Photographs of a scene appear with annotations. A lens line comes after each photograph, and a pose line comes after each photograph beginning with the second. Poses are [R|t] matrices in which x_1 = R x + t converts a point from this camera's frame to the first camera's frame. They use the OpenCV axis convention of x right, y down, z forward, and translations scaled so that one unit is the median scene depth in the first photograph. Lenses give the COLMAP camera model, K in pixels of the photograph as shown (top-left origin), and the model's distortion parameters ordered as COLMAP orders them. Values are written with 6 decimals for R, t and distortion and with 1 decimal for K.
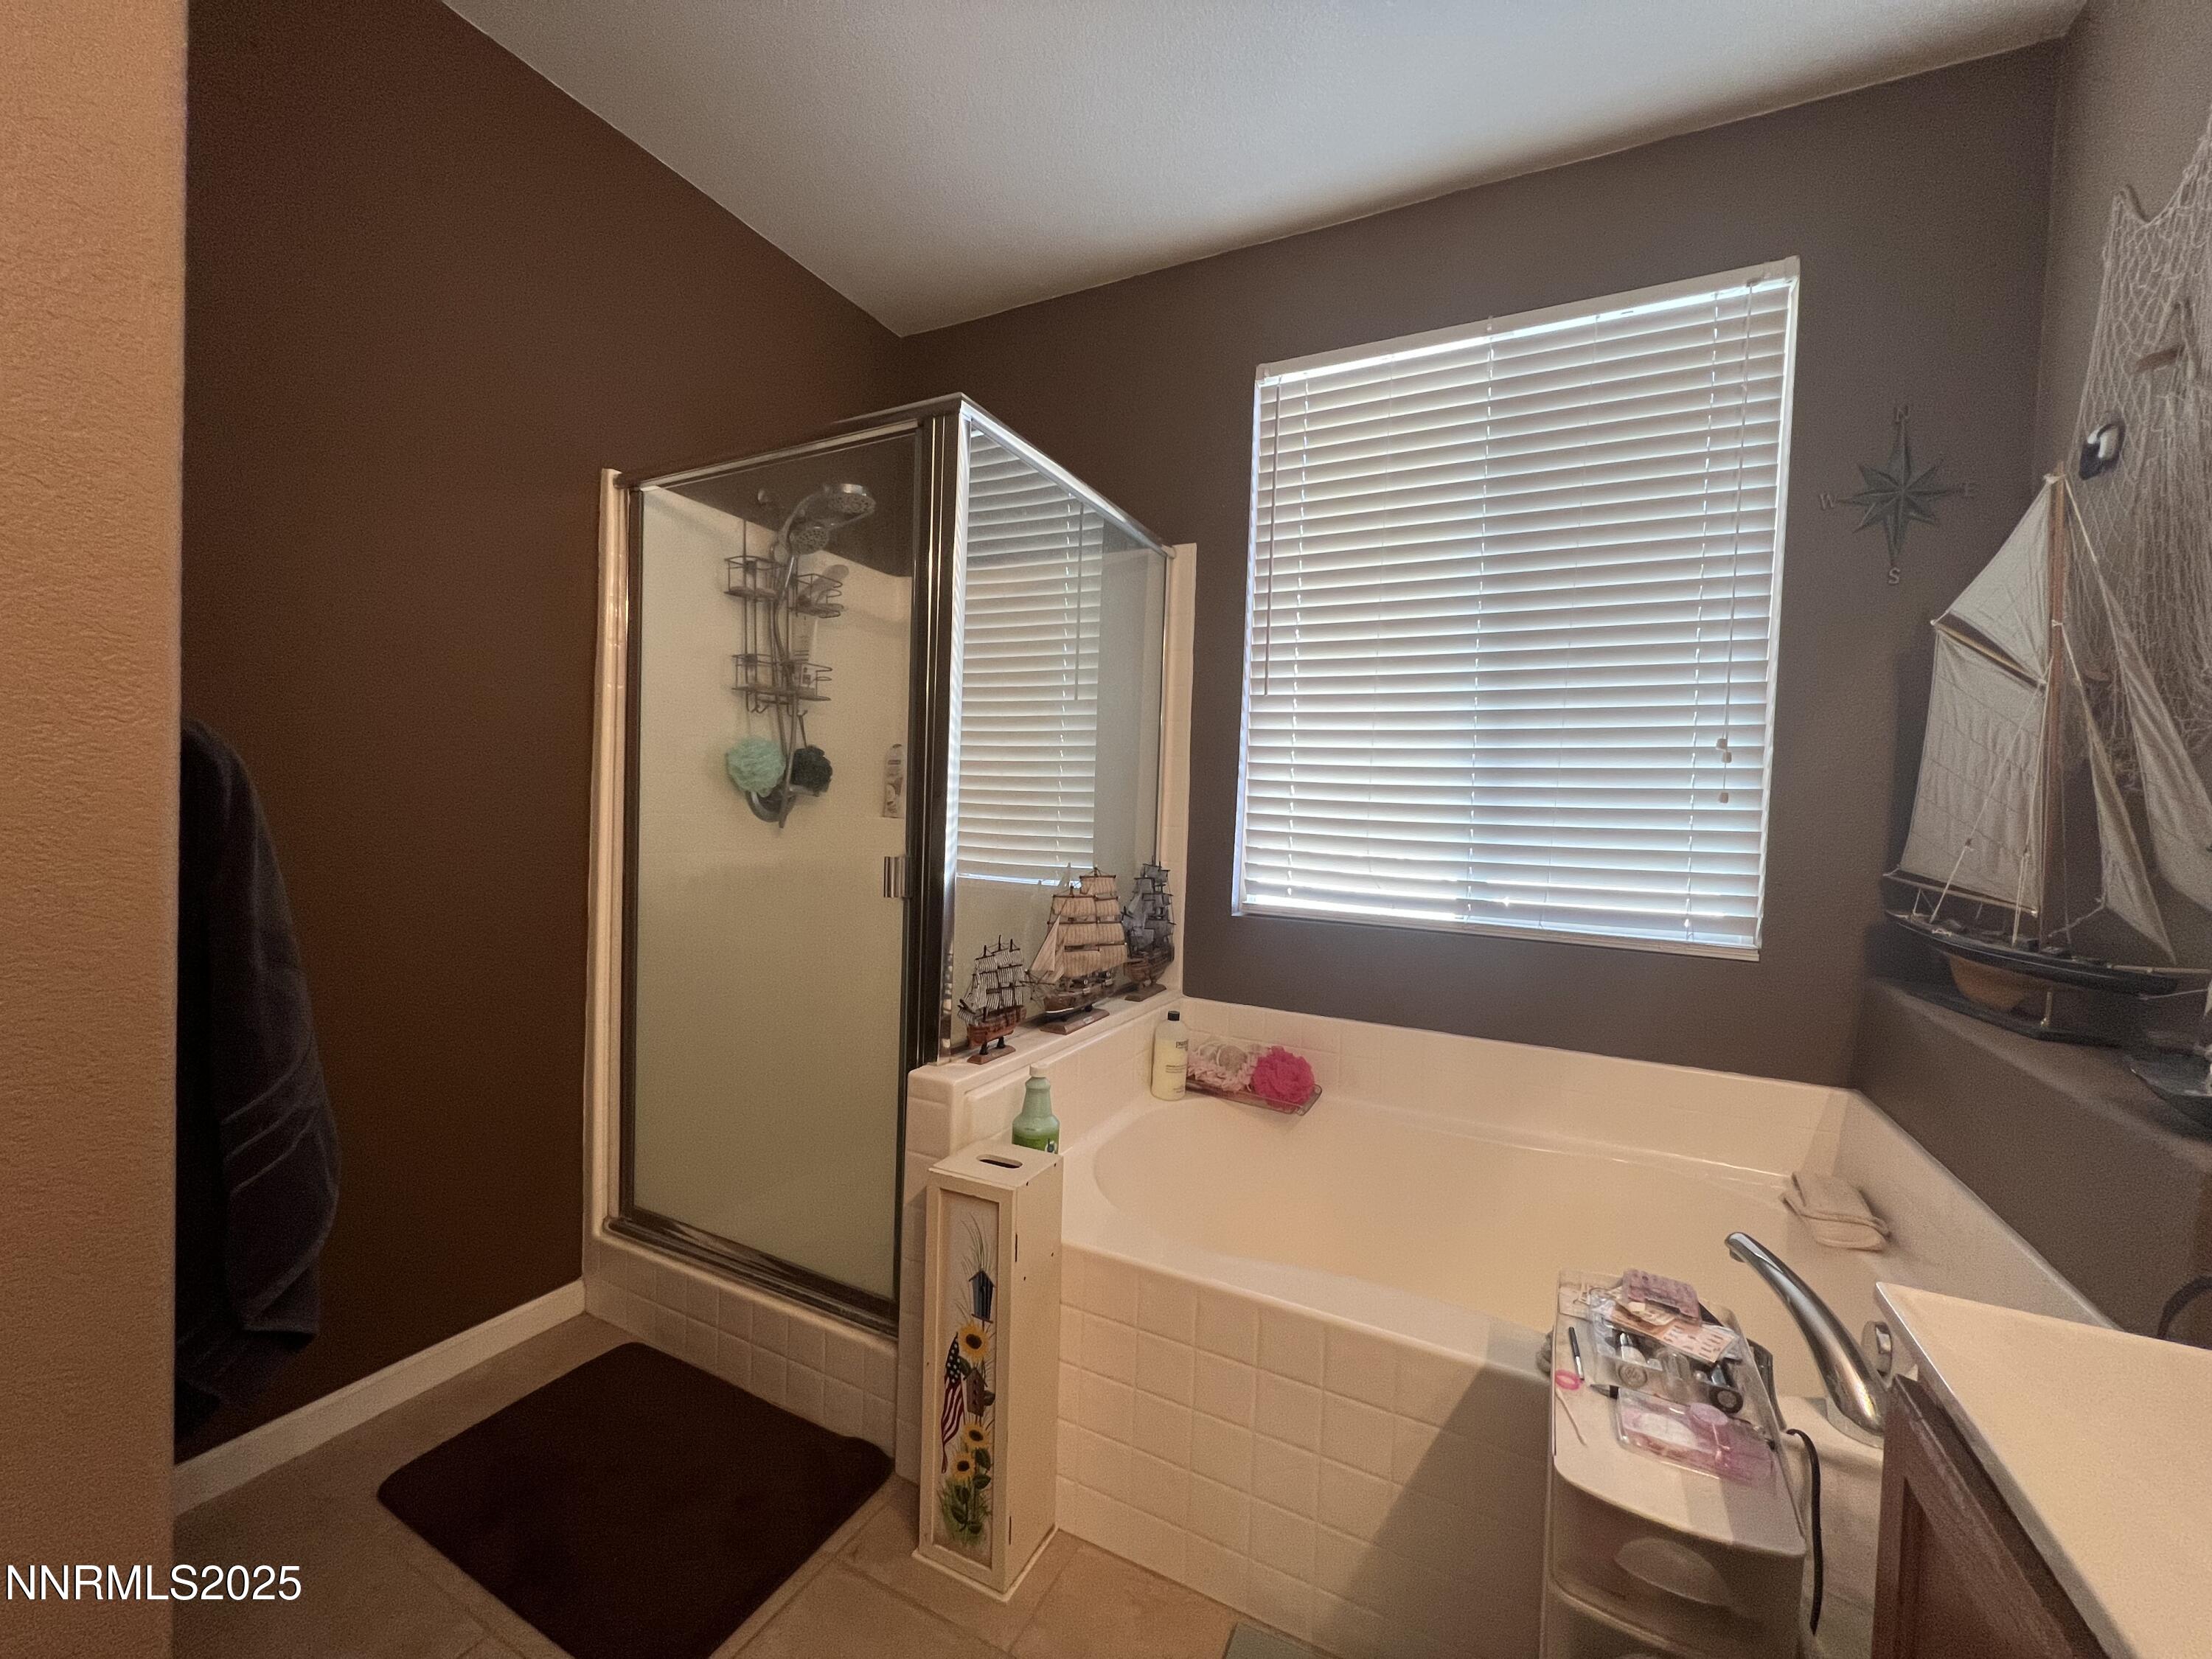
lens RADIAL K [[883.2, 0, 1106.0], [0, 883.2, 829.5], [0, 0, 1]] dist [-0.003536, 0.000442]
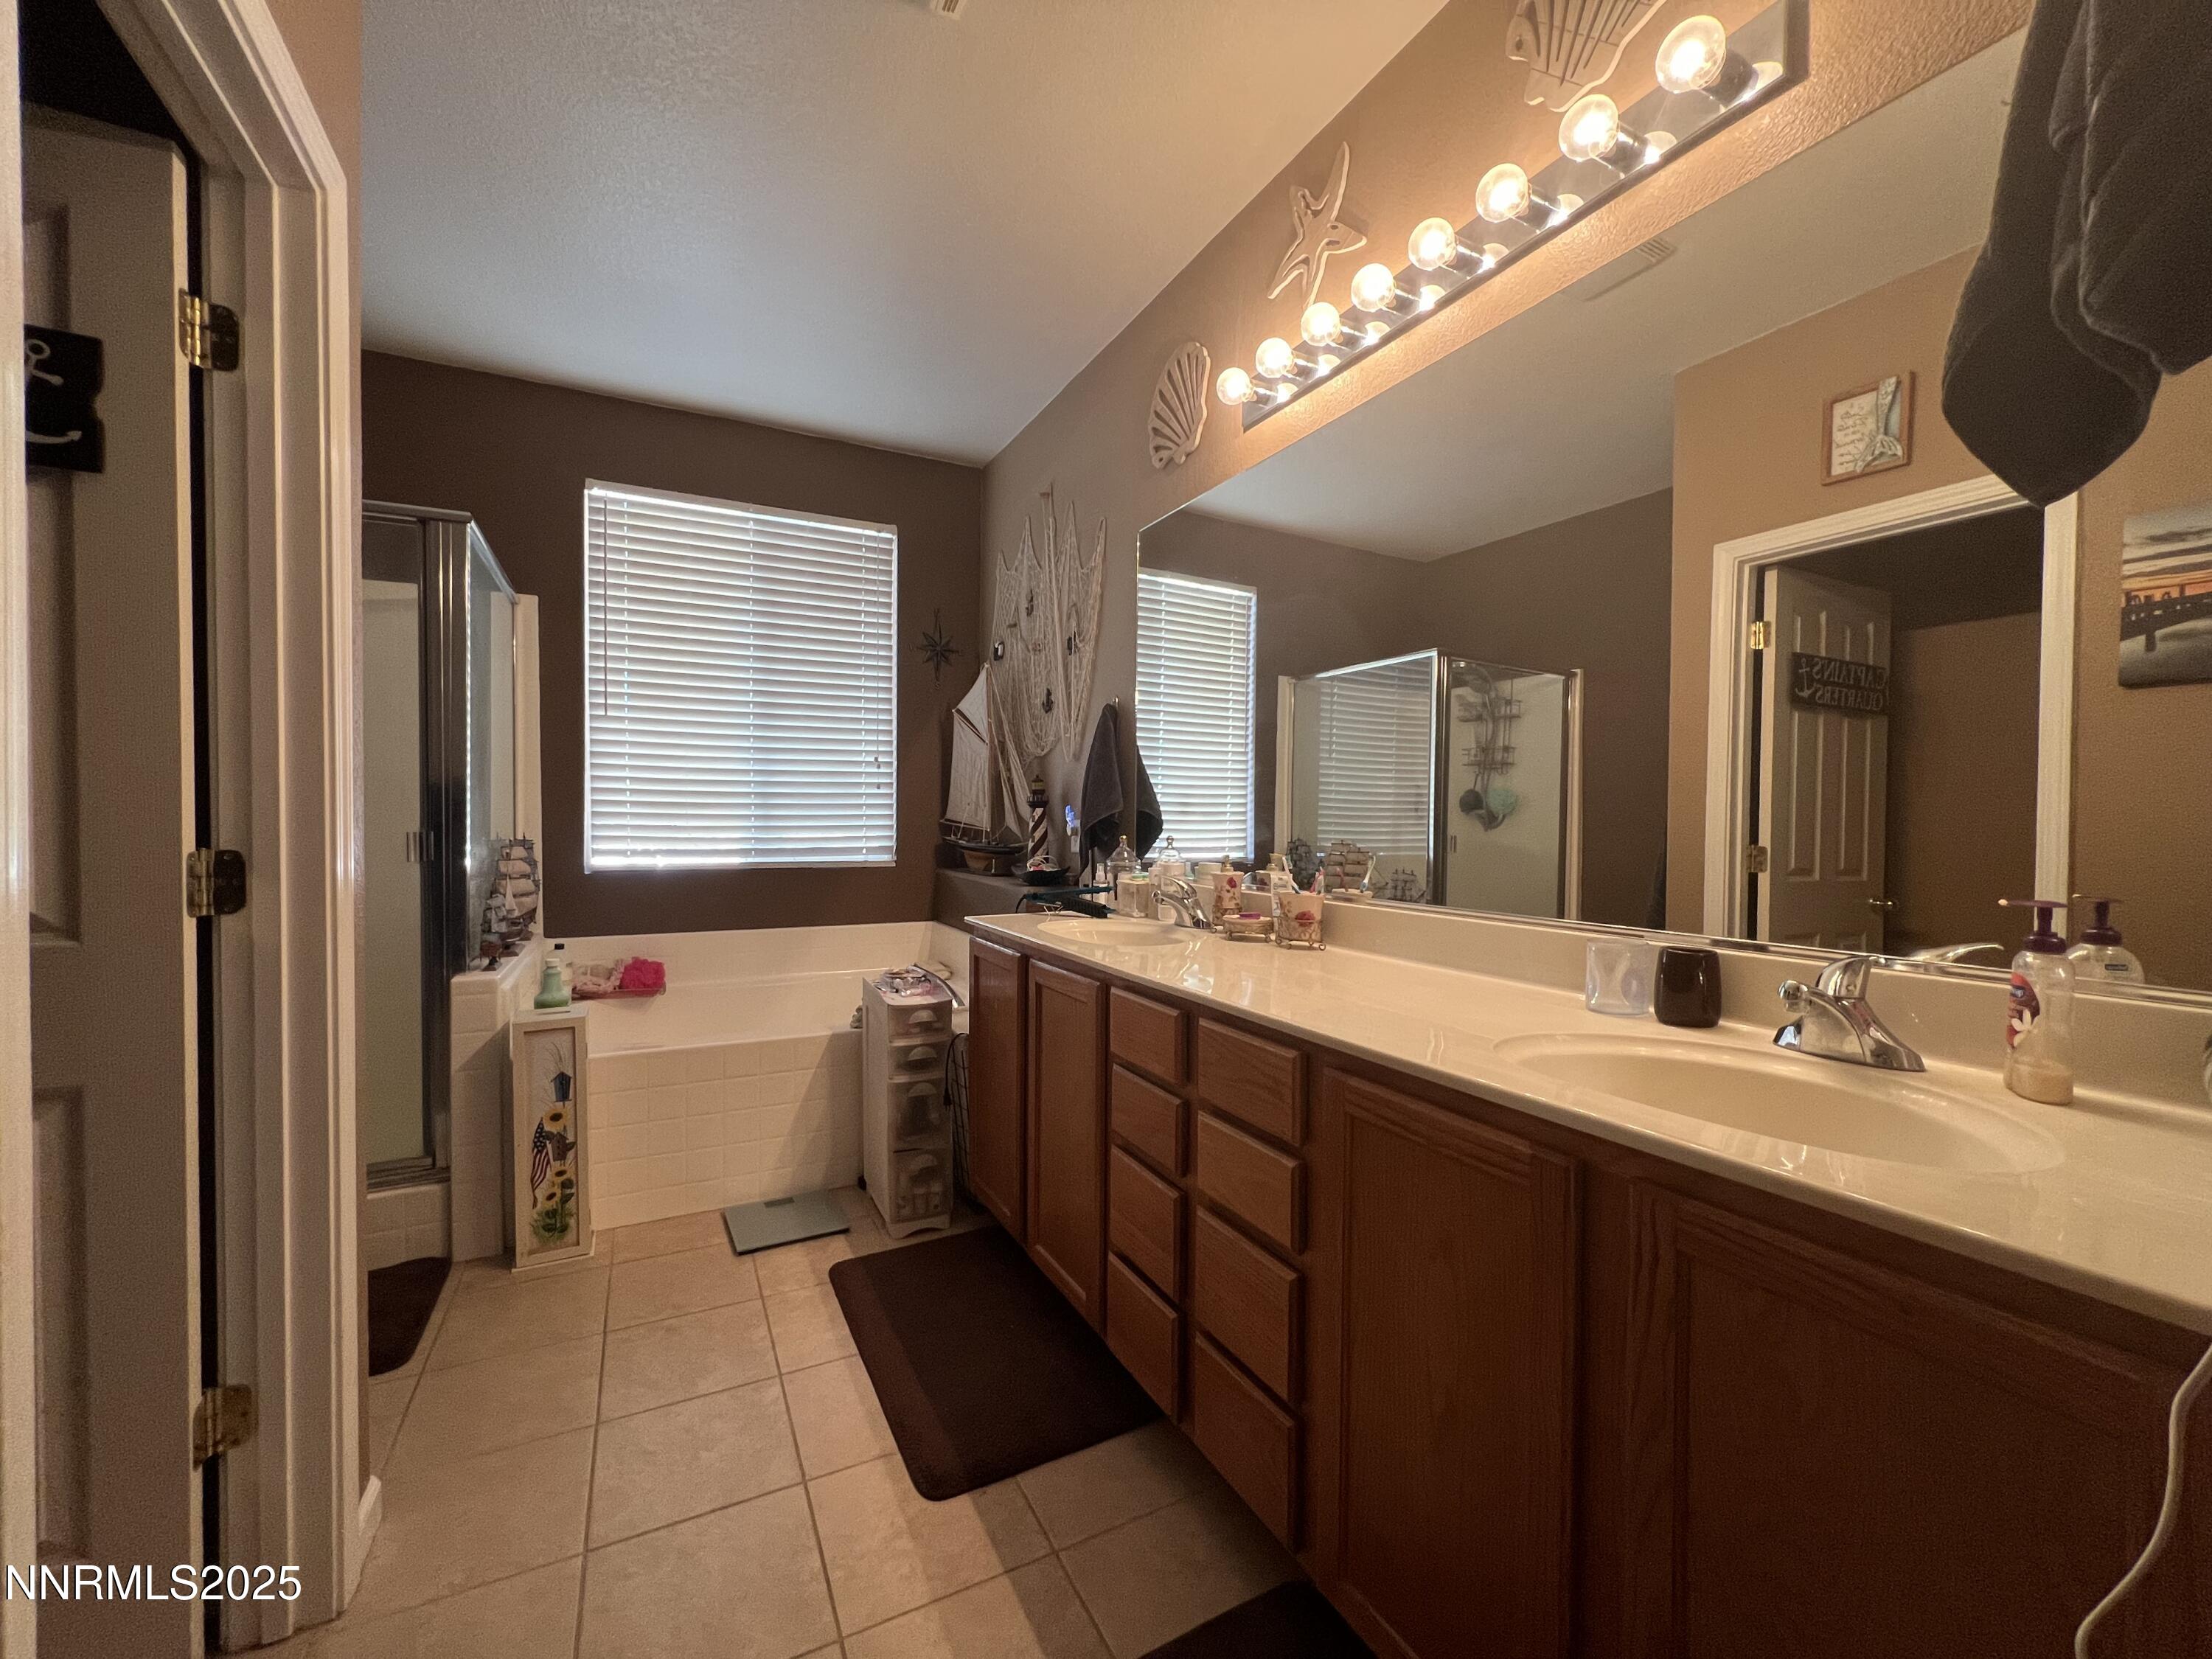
lens RADIAL K [[883.2, 0, 1106.0], [0, 883.2, 829.5], [0, 0, 1]] dist [-0.003536, 0.000442]
pose [[0.579889, -0.044007, 0.813506, -0.694232], [0.037086, 0.998931, 0.027601, 0.027974], [-0.813851, 0.014165, 0.580901, -0.639926]]
